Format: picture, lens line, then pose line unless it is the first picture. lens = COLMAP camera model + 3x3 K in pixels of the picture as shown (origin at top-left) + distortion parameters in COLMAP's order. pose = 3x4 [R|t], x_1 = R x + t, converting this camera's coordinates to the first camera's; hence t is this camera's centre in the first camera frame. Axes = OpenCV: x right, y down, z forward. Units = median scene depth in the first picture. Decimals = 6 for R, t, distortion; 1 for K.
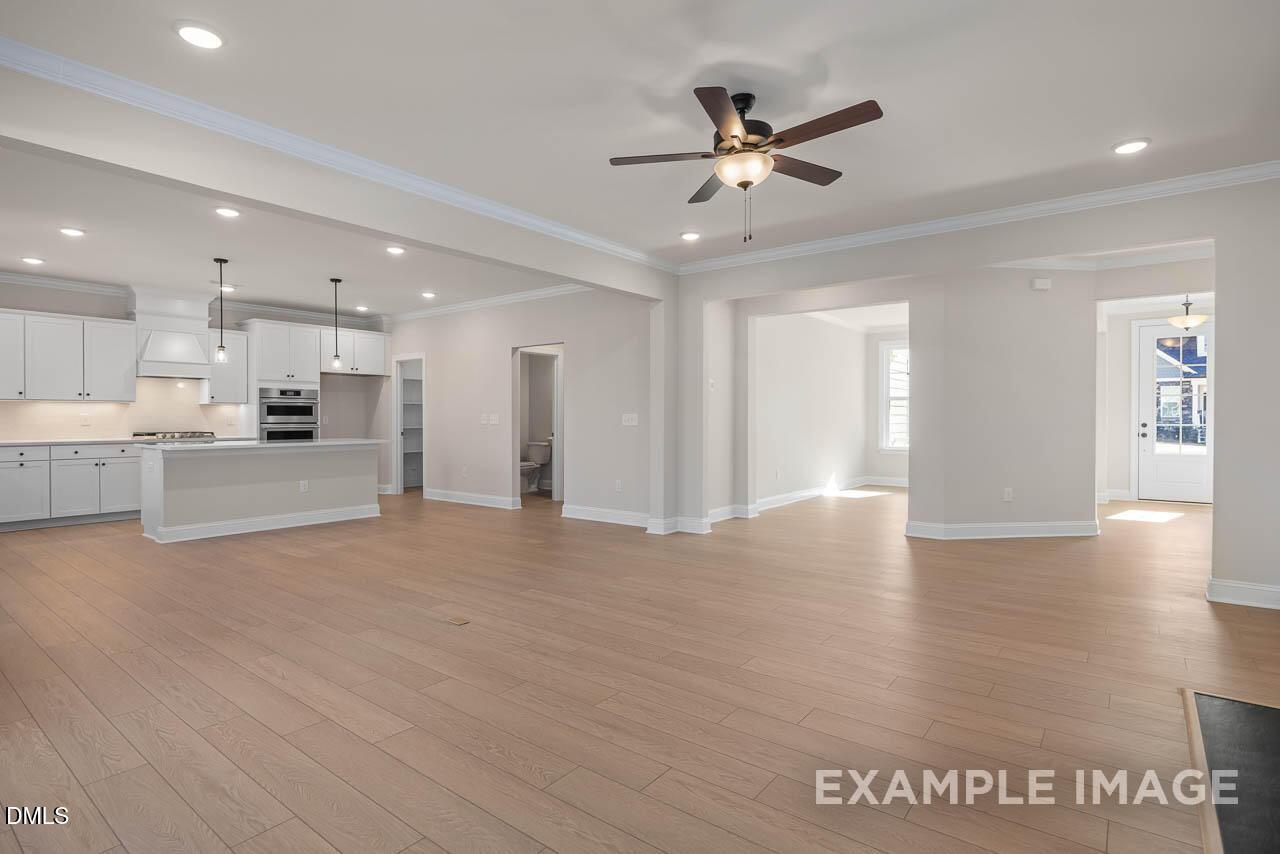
lens RADIAL K [[605.4, 0, 670.8], [0, 605.4, 425.3], [0, 0, 1]] dist [0.003452, 0.000071]
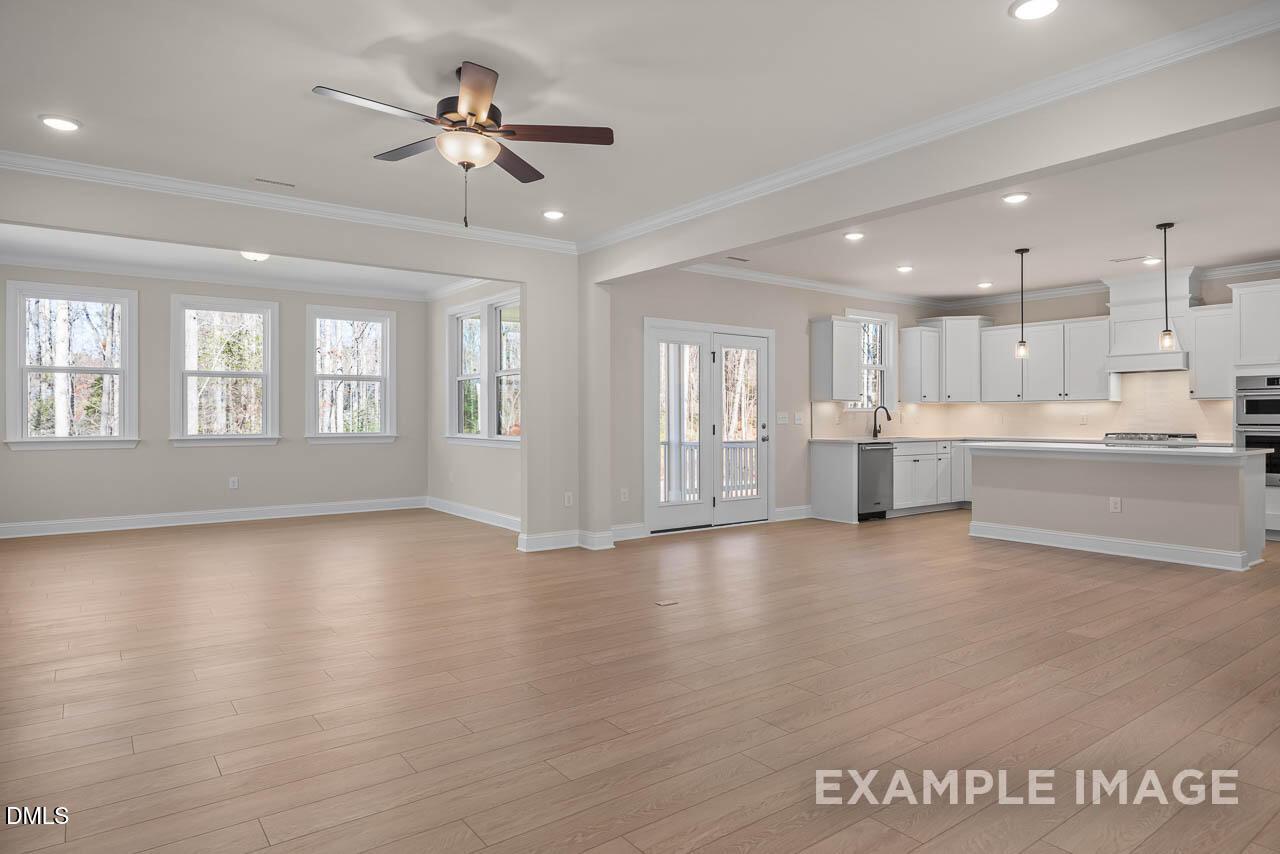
lens RADIAL K [[769.0, 0, 649.5], [0, 769.0, 417.2], [0, 0, 1]] dist [0.002798, 0.001706]
pose [[-0.275412, 0.000389, -0.961326, 0.472744], [-0.012523, 0.999914, 0.003992, -0.008005], [0.961245, 0.013138, -0.275383, 0.642354]]
